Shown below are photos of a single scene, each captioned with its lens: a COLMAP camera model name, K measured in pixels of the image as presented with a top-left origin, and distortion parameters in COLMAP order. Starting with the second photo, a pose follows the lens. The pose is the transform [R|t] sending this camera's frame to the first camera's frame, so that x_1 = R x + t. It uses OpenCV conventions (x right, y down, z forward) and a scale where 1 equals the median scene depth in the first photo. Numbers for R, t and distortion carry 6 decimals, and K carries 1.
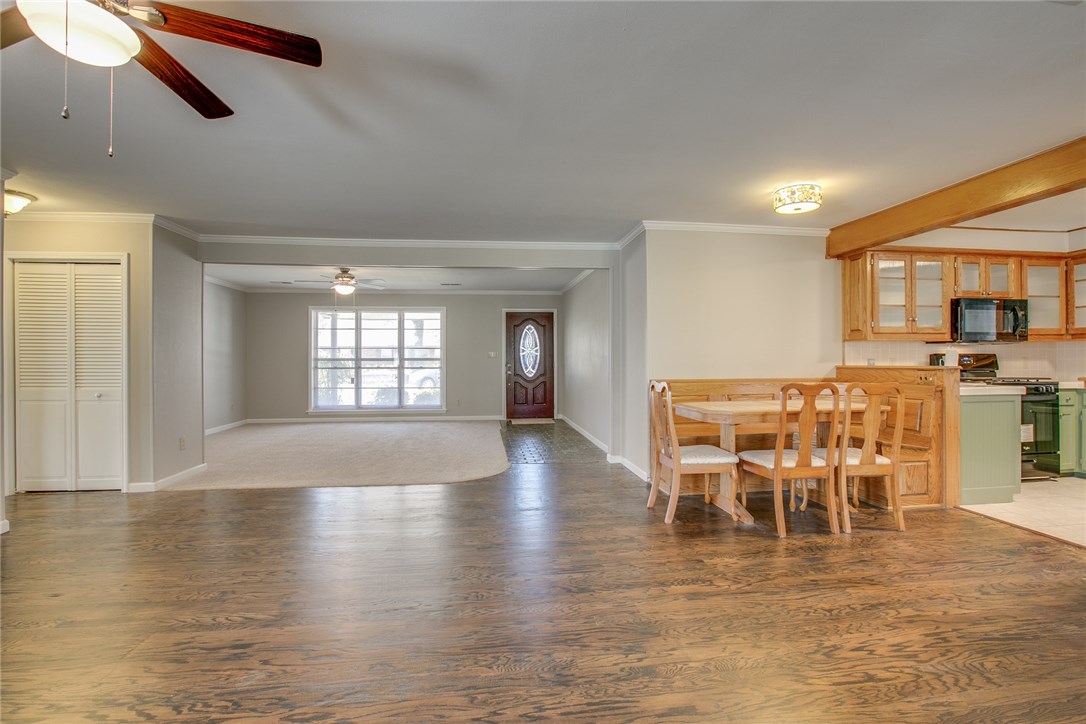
lens RADIAL K [[501.2, 0, 546.4], [0, 501.2, 357.3], [0, 0, 1]] dist [-0.053547, 0.021753]
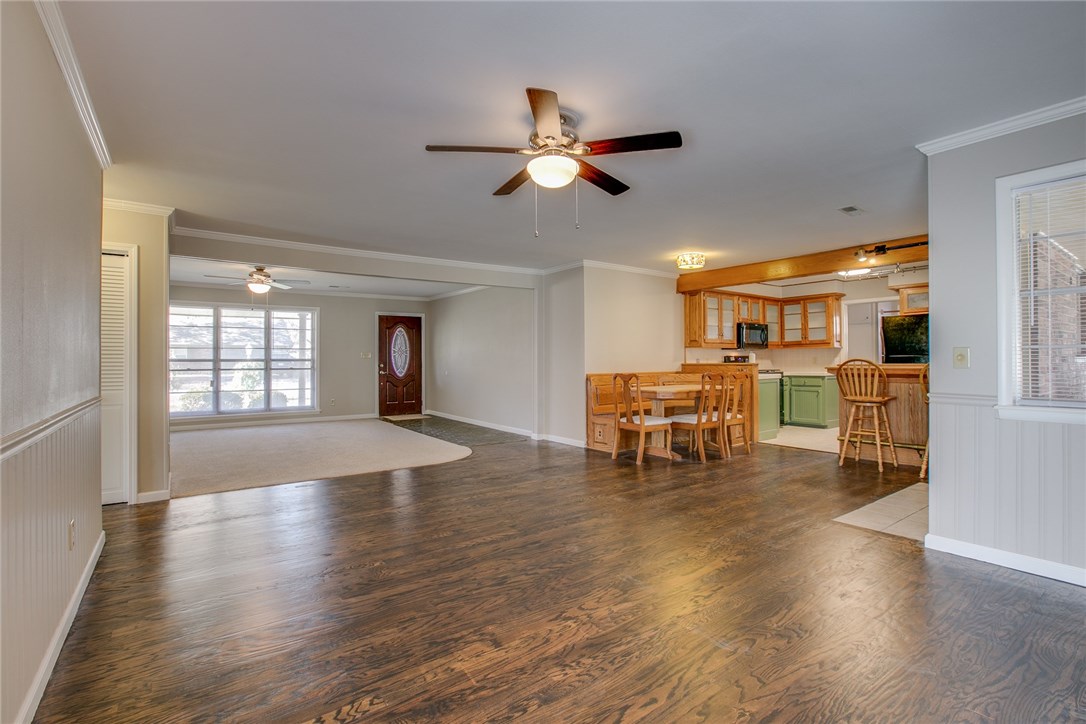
lens RADIAL K [[501.2, 0, 546.4], [0, 501.2, 357.3], [0, 0, 1]] dist [-0.053547, 0.021753]
pose [[0.876483, 0.000816, 0.481432, -0.557658], [-0.000128, 0.999999, -0.001462, 0.000266], [-0.481433, 0.001220, 0.876482, -0.170529]]
